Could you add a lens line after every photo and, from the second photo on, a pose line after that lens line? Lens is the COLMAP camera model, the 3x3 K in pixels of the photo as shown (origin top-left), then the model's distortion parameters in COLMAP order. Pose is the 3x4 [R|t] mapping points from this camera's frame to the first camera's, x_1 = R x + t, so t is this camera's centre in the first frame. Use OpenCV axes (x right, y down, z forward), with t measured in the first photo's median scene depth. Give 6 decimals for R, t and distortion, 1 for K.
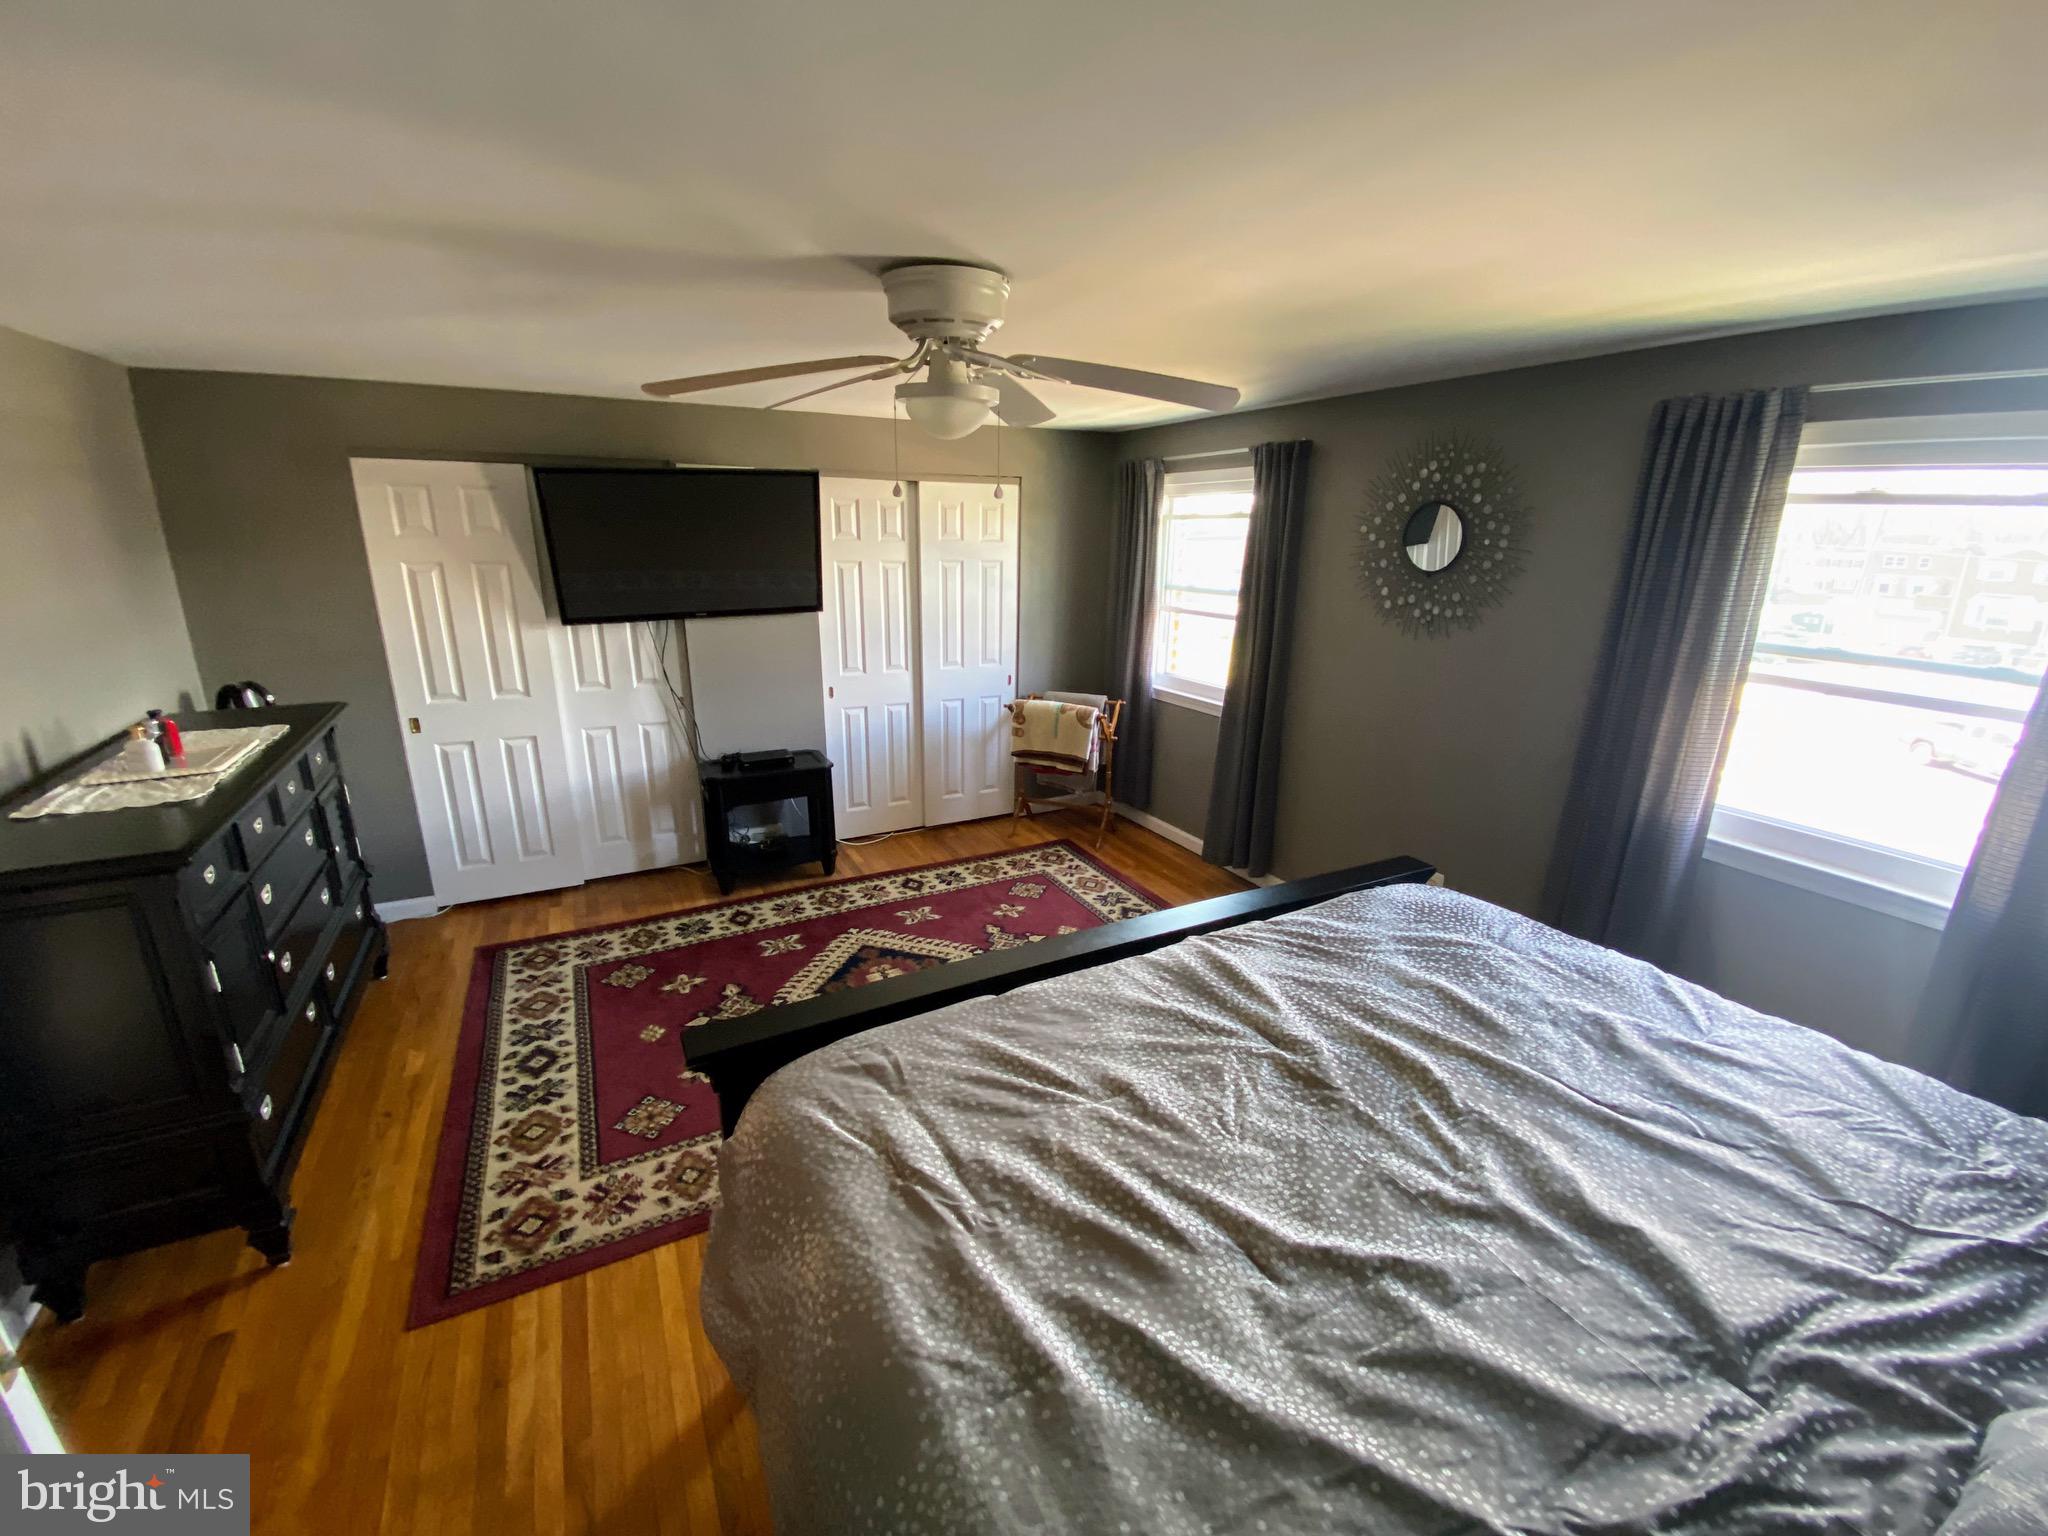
lens RADIAL K [[824.7, 0, 1028.0], [0, 824.7, 763.5], [0, 0, 1]] dist [0.053924, -0.021959]
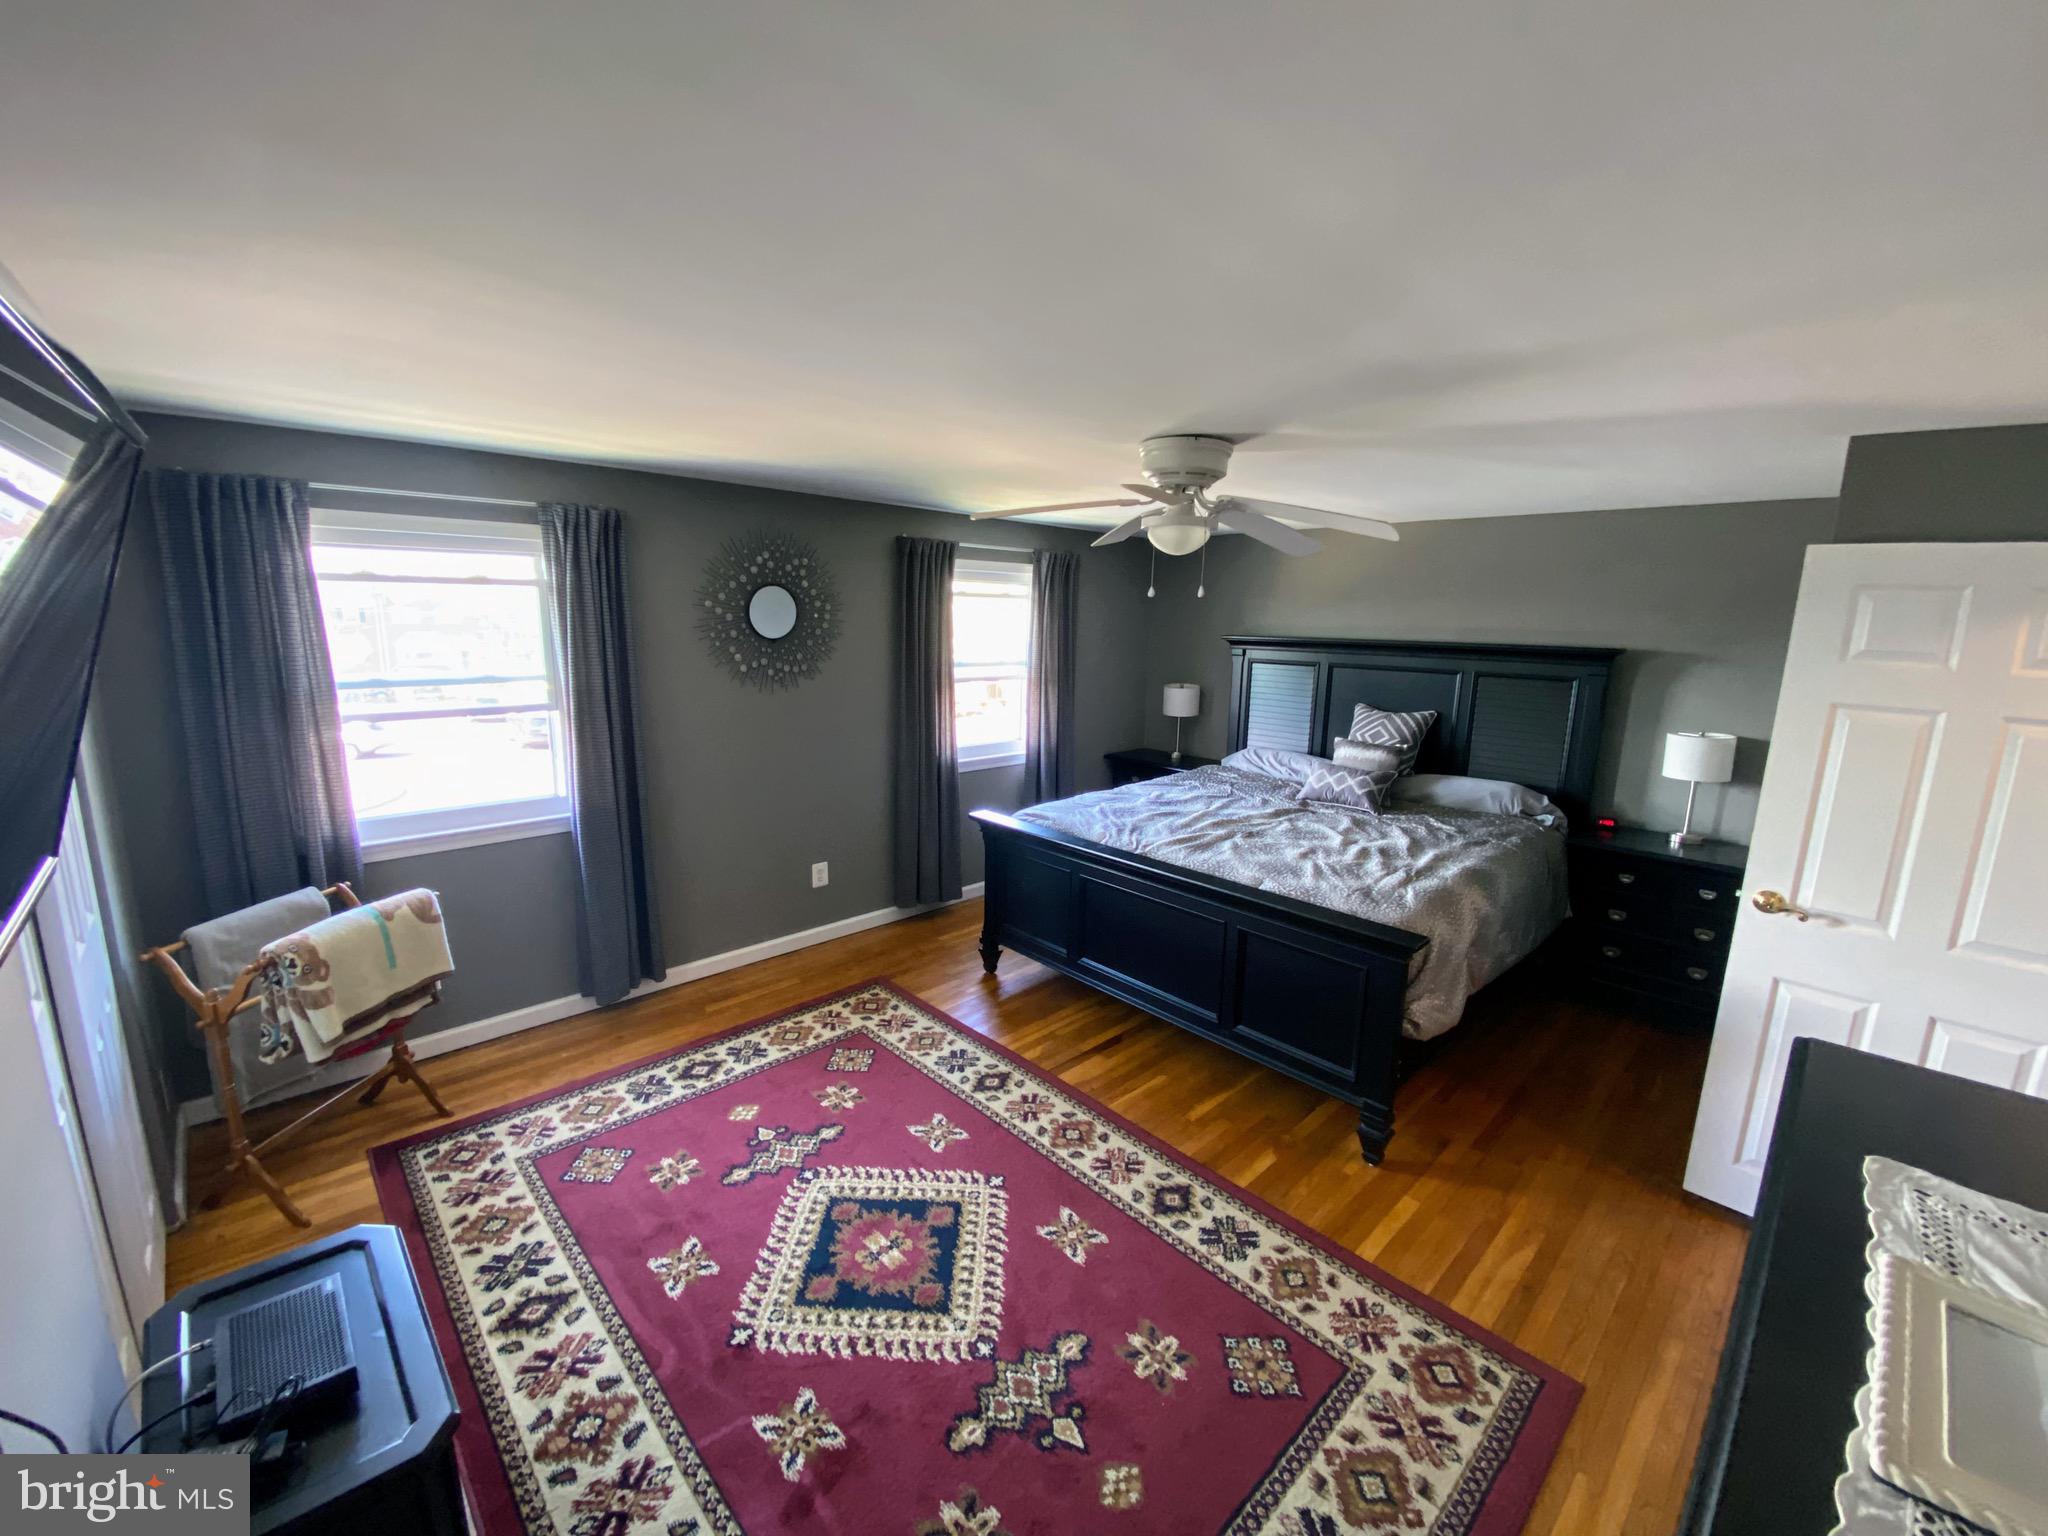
lens RADIAL K [[801.8, 0, 1031.7], [0, 801.8, 766.4], [0, 0, 1]] dist [0.049231, -0.019251]
pose [[-0.256805, -0.198064, 0.945950, -0.714668], [0.244183, 0.933723, 0.261794, -0.246344], [-0.935108, 0.298215, -0.191421, 0.839271]]
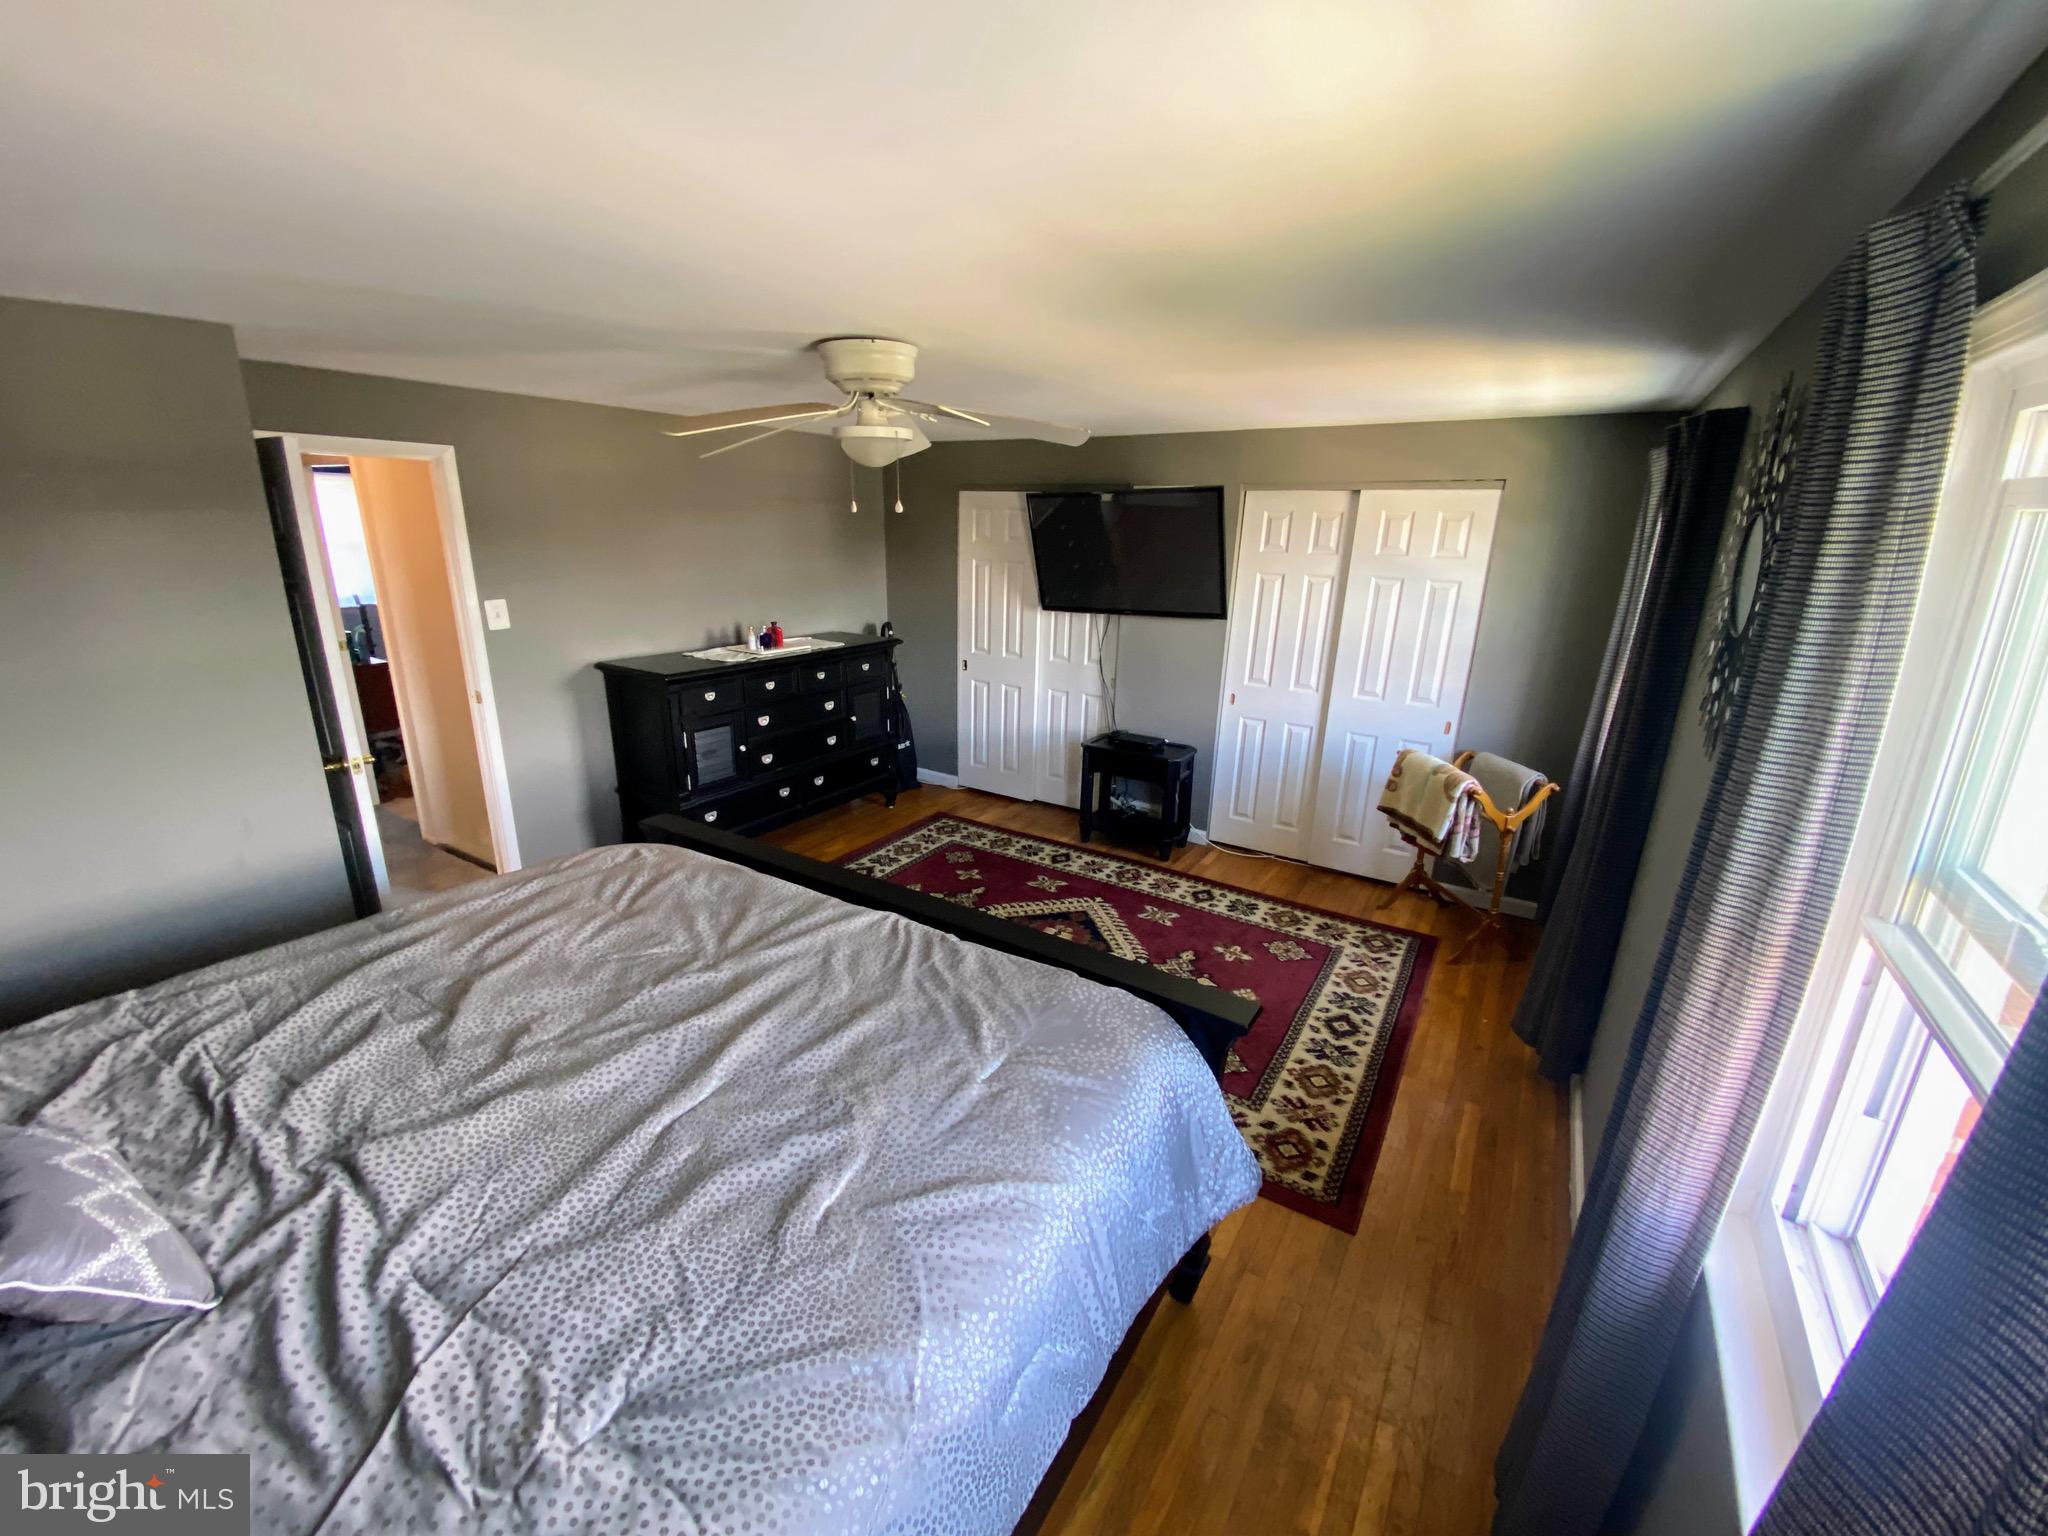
lens RADIAL K [[830.1, 0, 1021.4], [0, 830.1, 773.2], [0, 0, 1]] dist [0.021264, -0.022159]
pose [[0.473956, 0.245838, -0.845535, 0.663049], [-0.252438, 0.957866, 0.136996, -0.090651], [0.843588, 0.148516, 0.516045, 0.320043]]
